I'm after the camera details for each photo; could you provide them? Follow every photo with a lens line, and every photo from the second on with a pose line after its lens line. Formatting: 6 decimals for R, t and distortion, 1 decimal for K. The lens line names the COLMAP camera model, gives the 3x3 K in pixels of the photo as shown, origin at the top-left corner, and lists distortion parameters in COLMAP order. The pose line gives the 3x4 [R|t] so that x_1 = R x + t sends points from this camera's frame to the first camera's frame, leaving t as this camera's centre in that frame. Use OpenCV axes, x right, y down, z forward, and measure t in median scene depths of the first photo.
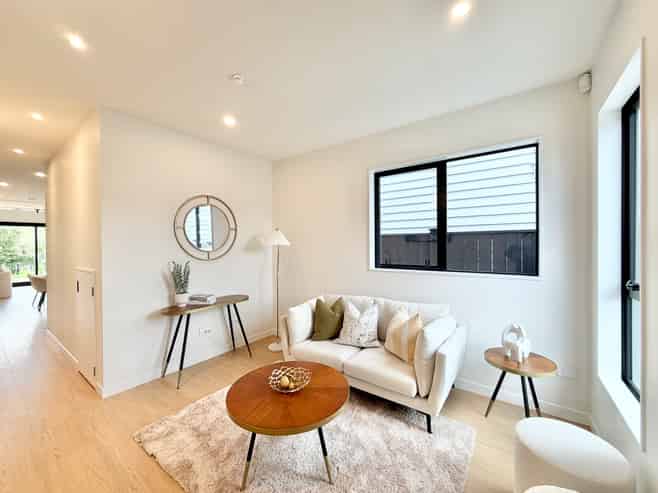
lens RADIAL K [[261.1, 0, 329.0], [0, 261.1, 246.5], [0, 0, 1]] dist [-0.000426, -0.000171]
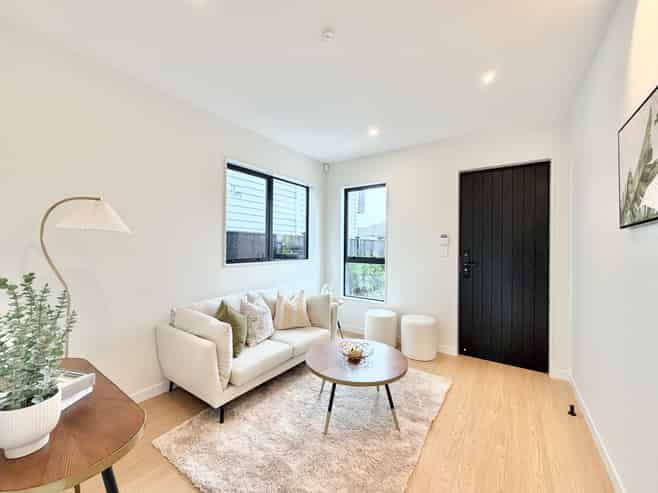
lens RADIAL K [[266.5, 0, 334.5], [0, 266.5, 249.8], [0, 0, 1]] dist [0.000182, 0.000128]
pose [[-0.011040, 0.007874, 0.999908, -0.901149], [-0.003822, 0.999961, -0.007916, 0.043135], [-0.999932, -0.003909, -0.011010, 0.726111]]
